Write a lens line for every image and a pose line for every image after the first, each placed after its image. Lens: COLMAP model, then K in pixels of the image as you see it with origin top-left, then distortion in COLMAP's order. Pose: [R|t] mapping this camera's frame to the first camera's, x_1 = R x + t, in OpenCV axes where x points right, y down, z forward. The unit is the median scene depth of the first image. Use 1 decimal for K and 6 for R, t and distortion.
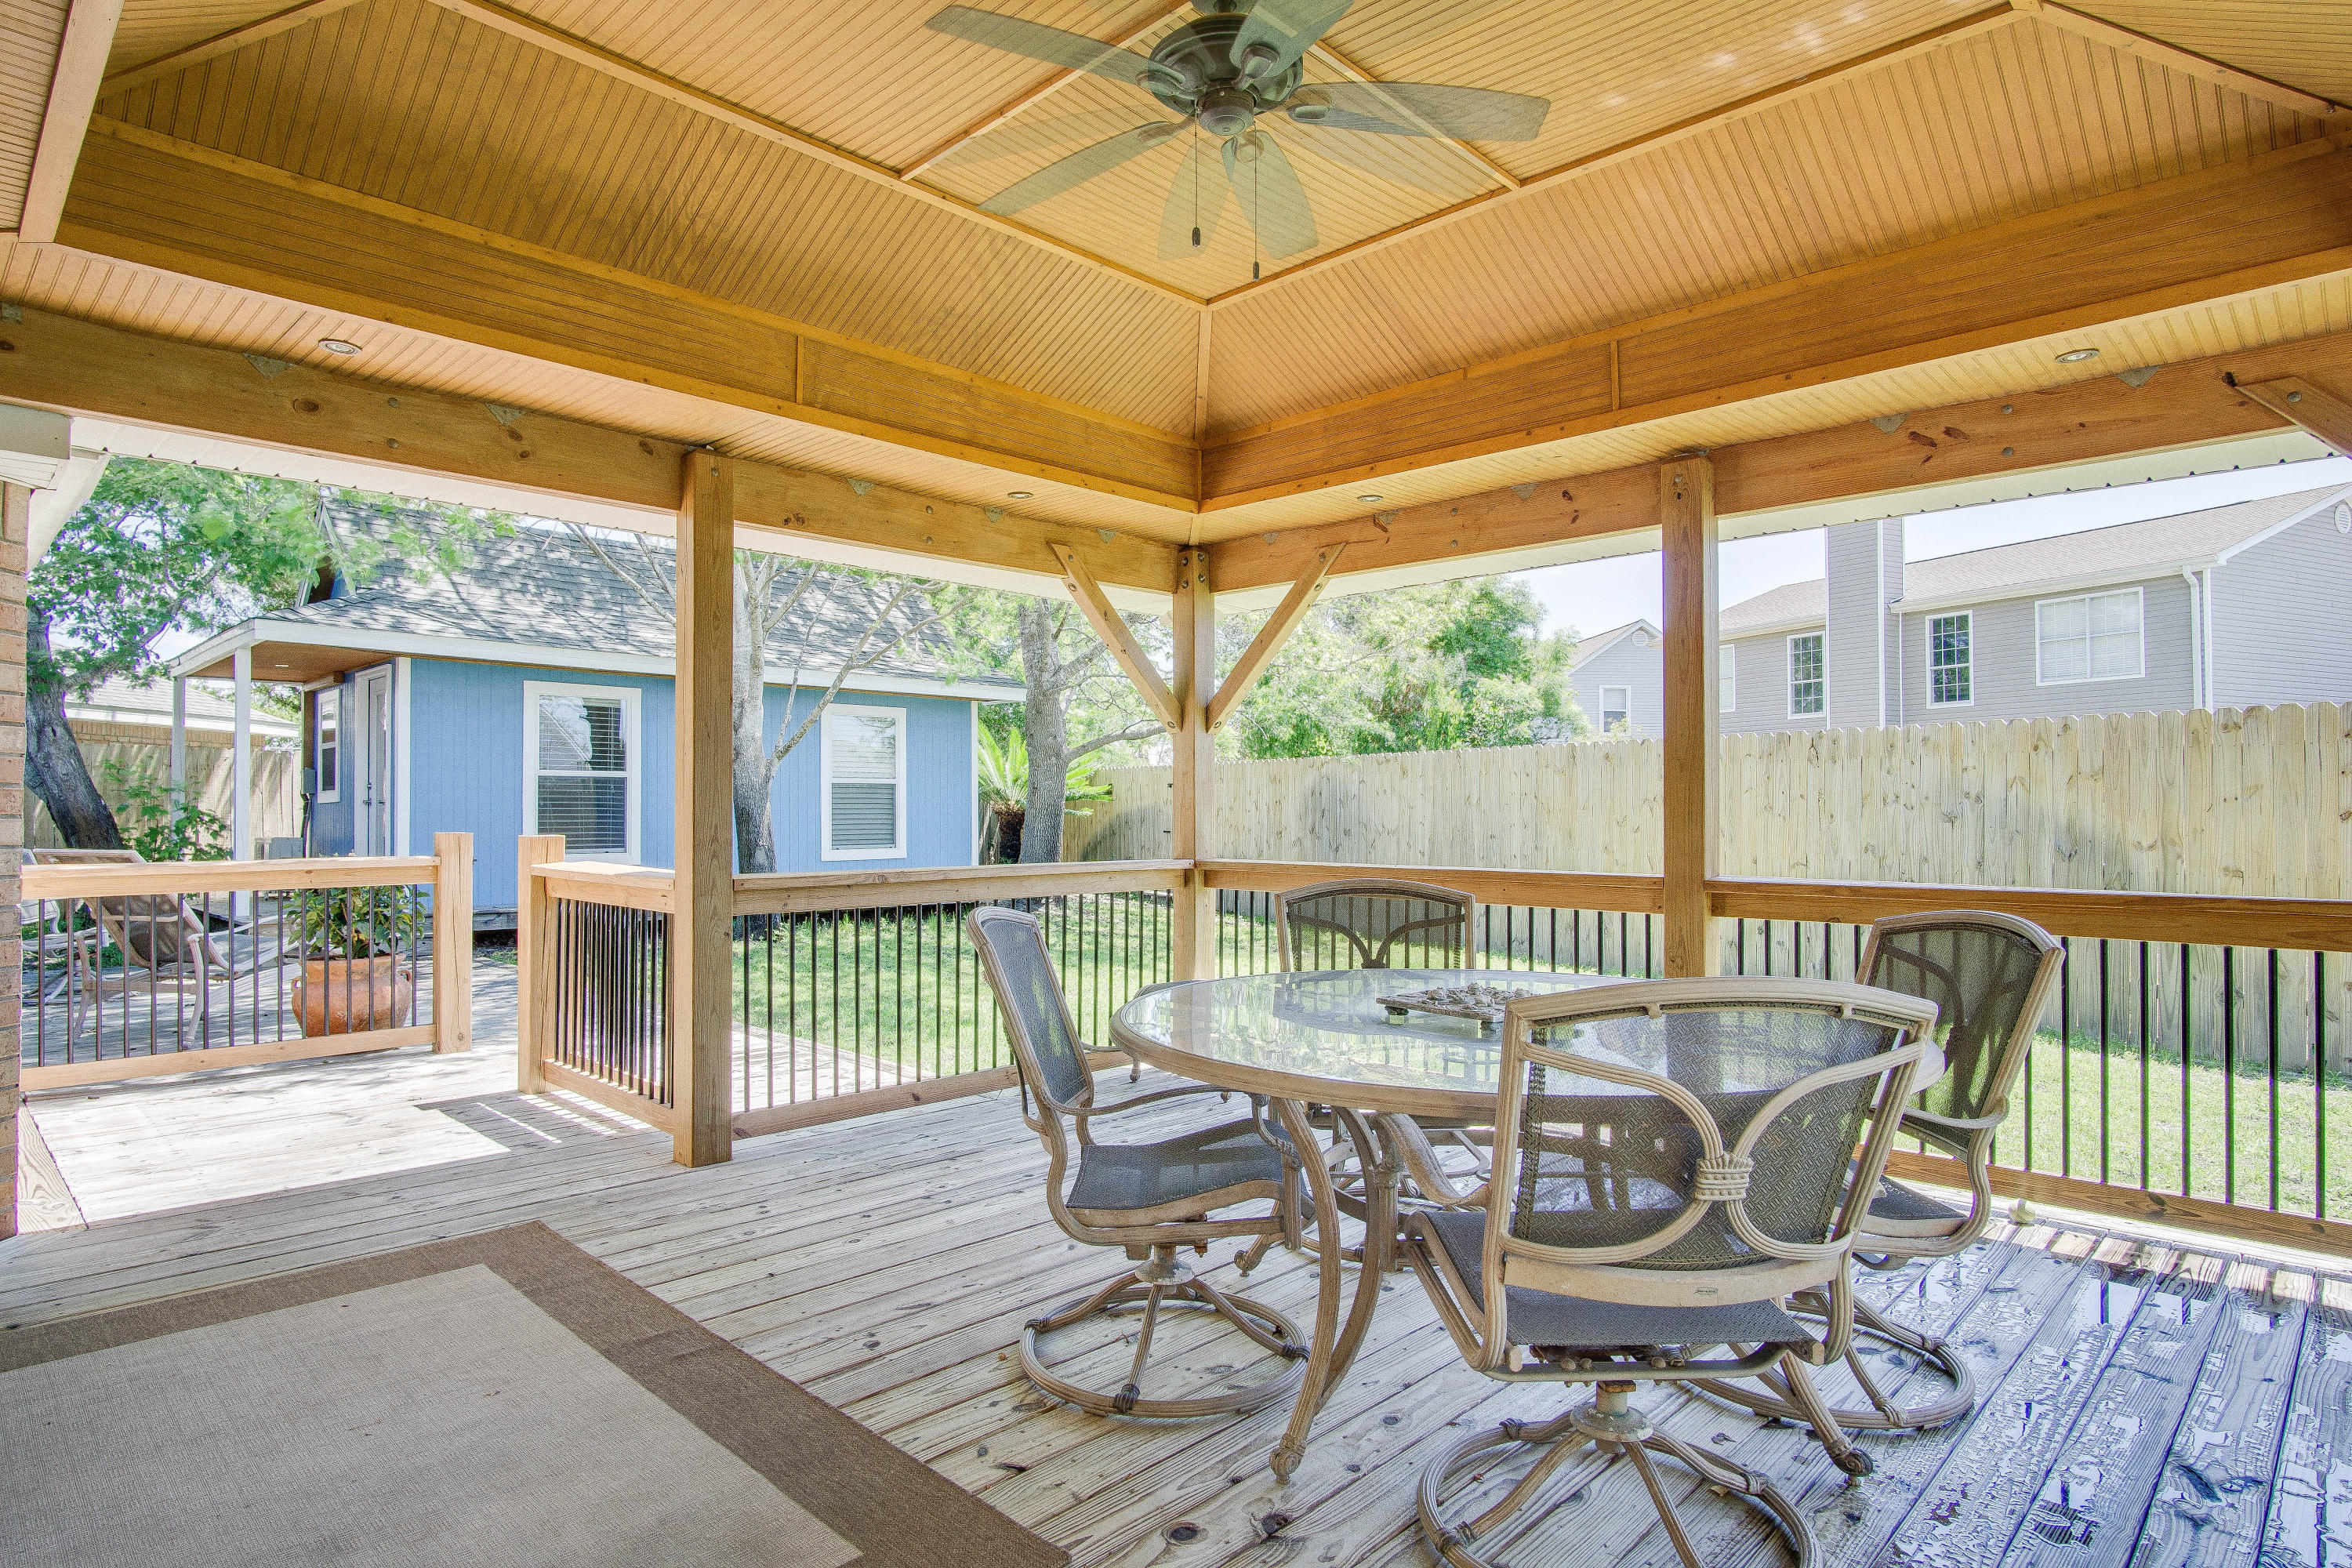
lens RADIAL K [[1293.8, 0, 1183.1], [0, 1293.8, 796.5], [0, 0, 1]] dist [-0.036302, 0.010554]
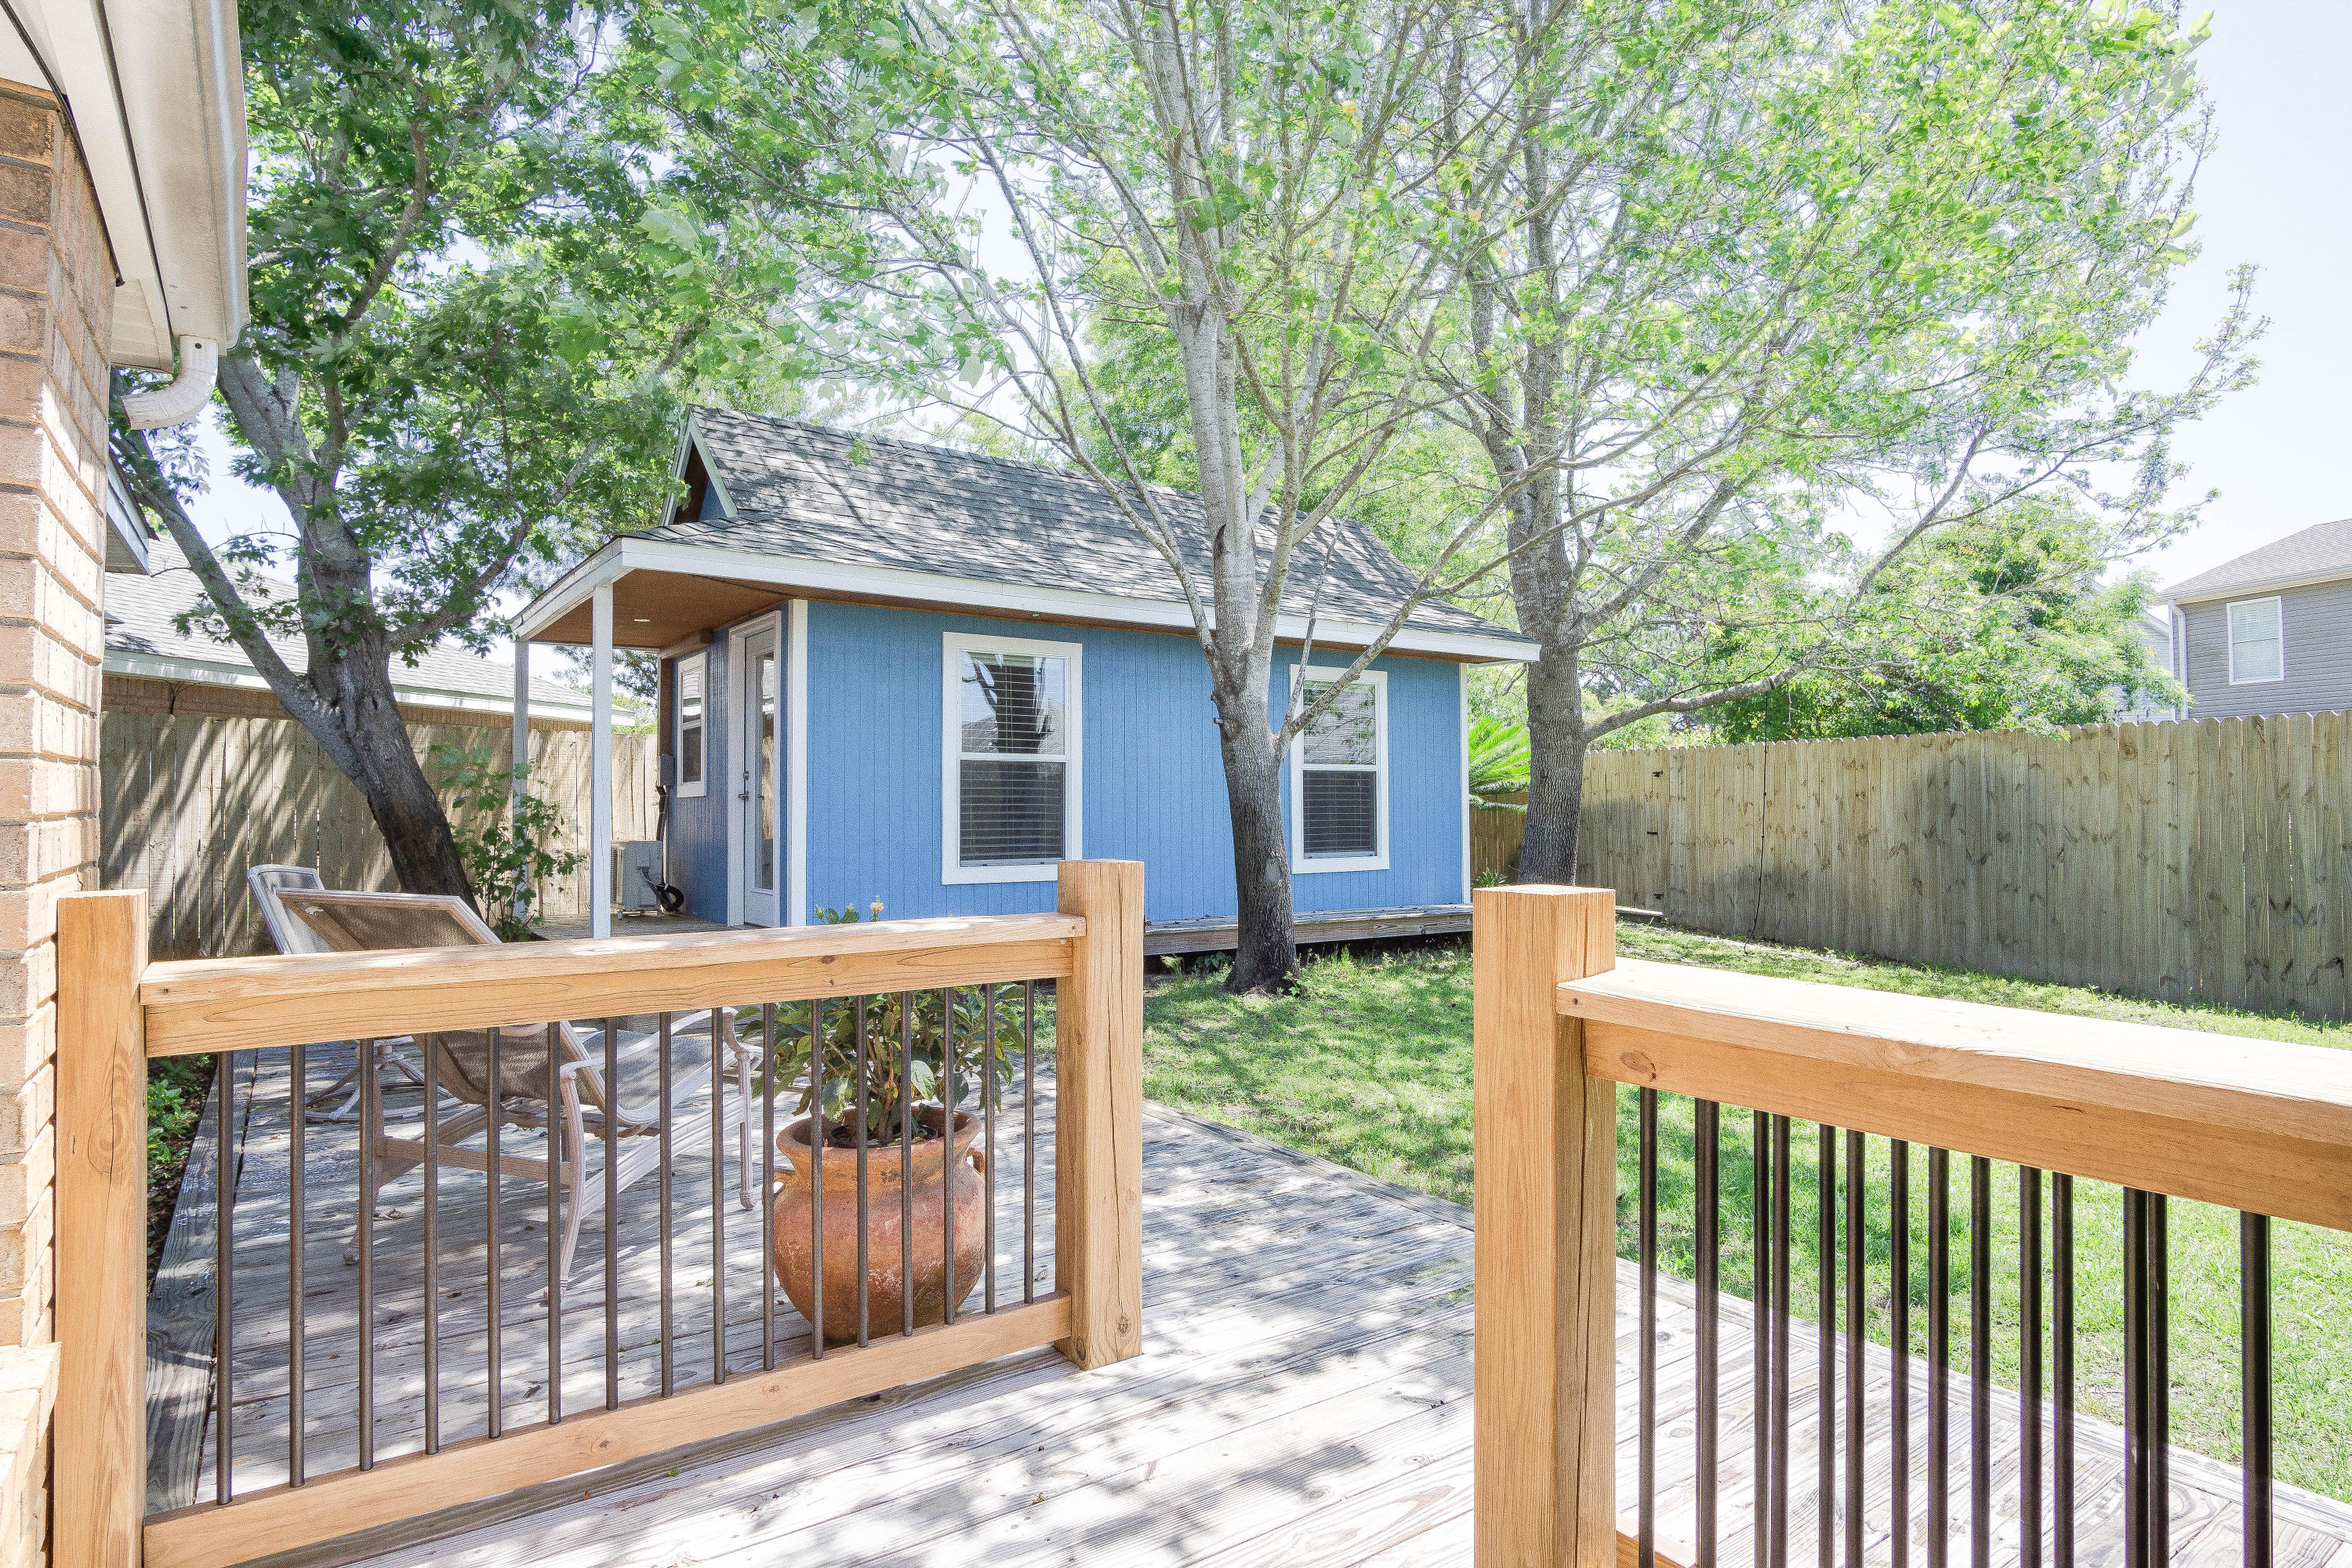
lens RADIAL K [[1293.8, 0, 1176.4], [0, 1293.8, 783.1], [0, 0, 1]] dist [-0.036302, 0.010554]
pose [[0.981268, -0.003500, -0.192614, -0.217045], [0.002110, 0.999970, -0.007423, 0.002581], [0.192634, 0.006878, 0.981247, 0.271039]]
